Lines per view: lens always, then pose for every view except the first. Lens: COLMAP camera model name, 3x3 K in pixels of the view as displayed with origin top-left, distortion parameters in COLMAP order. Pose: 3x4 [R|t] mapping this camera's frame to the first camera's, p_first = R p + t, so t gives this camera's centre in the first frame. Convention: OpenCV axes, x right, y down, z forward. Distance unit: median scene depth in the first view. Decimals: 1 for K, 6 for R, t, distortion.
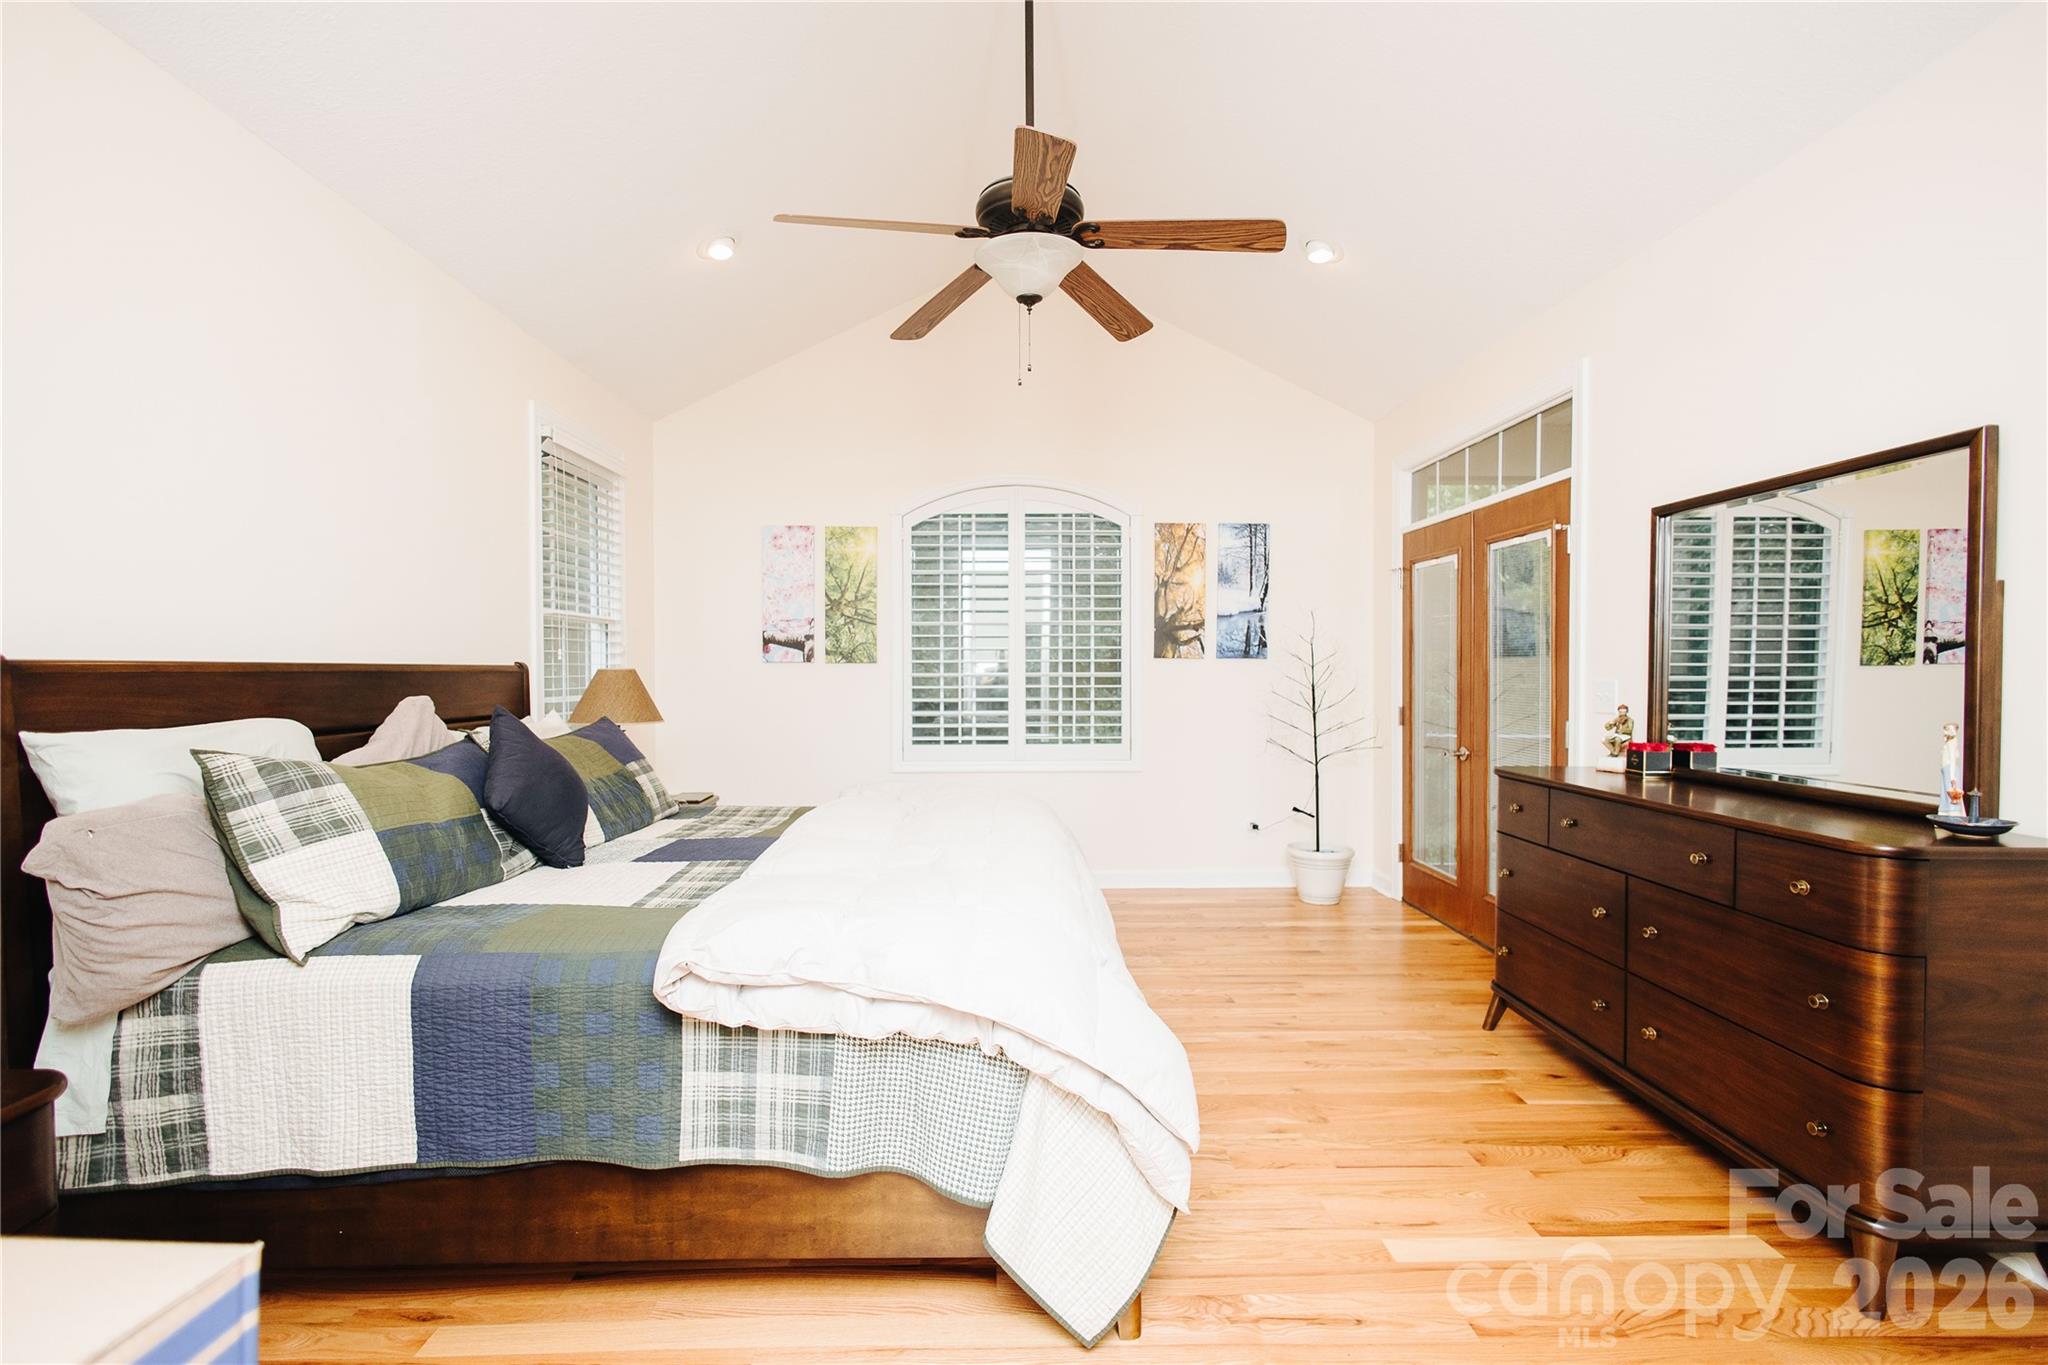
lens RADIAL K [[928.3, 0, 1011.8], [0, 928.3, 686.2], [0, 0, 1]] dist [0.007114, -0.000732]
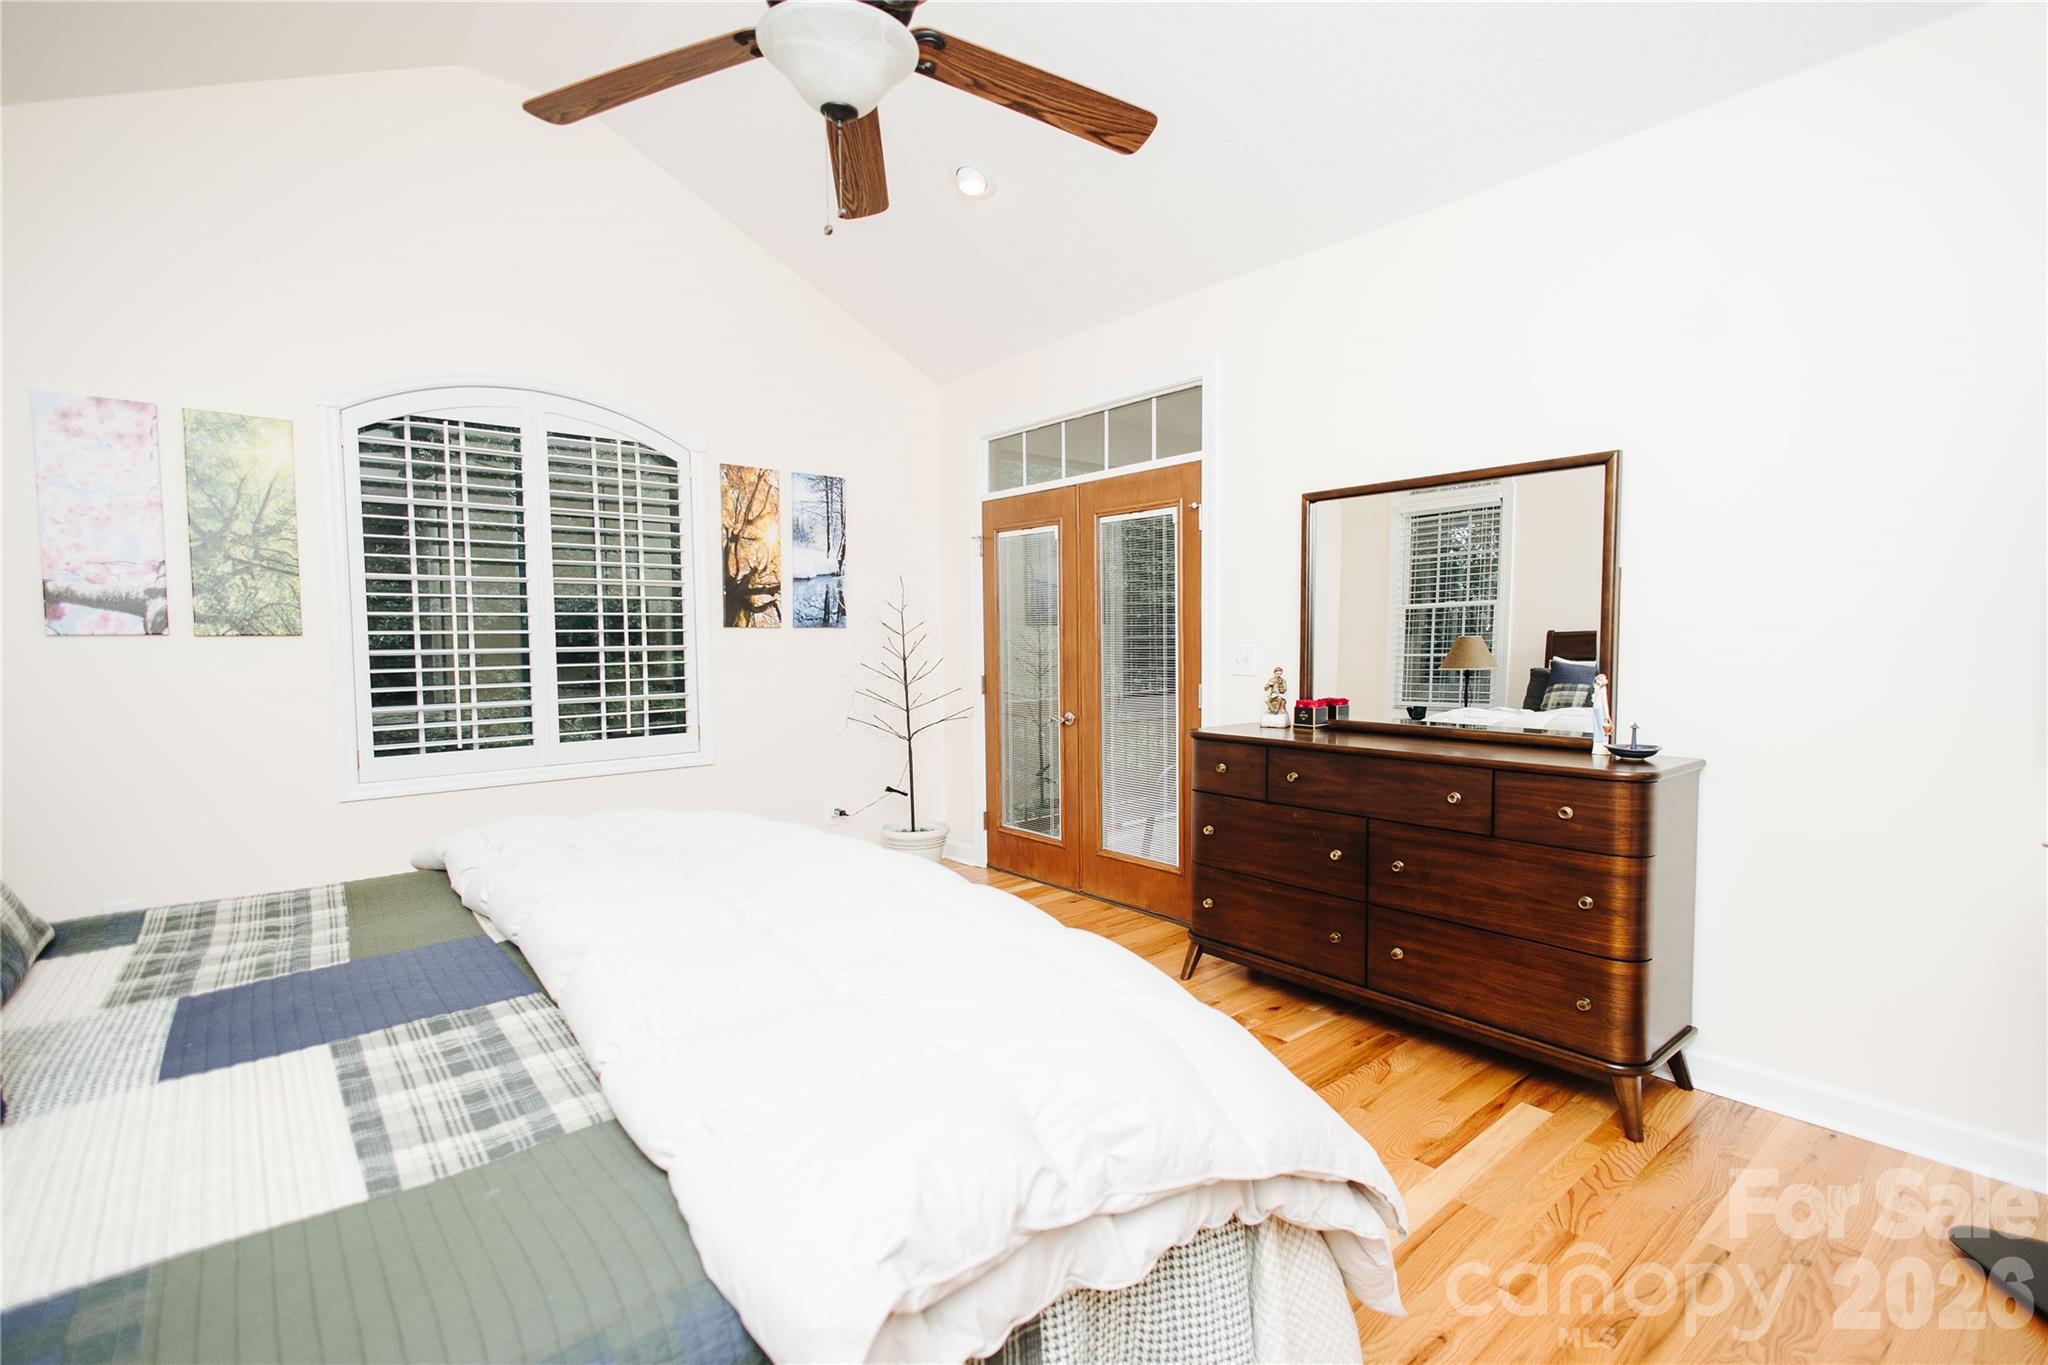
lens RADIAL K [[928.3, 0, 1024.7], [0, 928.3, 684.5], [0, 0, 1]] dist [0.007114, -0.000732]
pose [[0.771335, -0.041384, 0.635083, -0.172002], [0.021583, 0.999011, 0.038885, -0.005570], [-0.636064, -0.016286, 0.771465, 0.187595]]
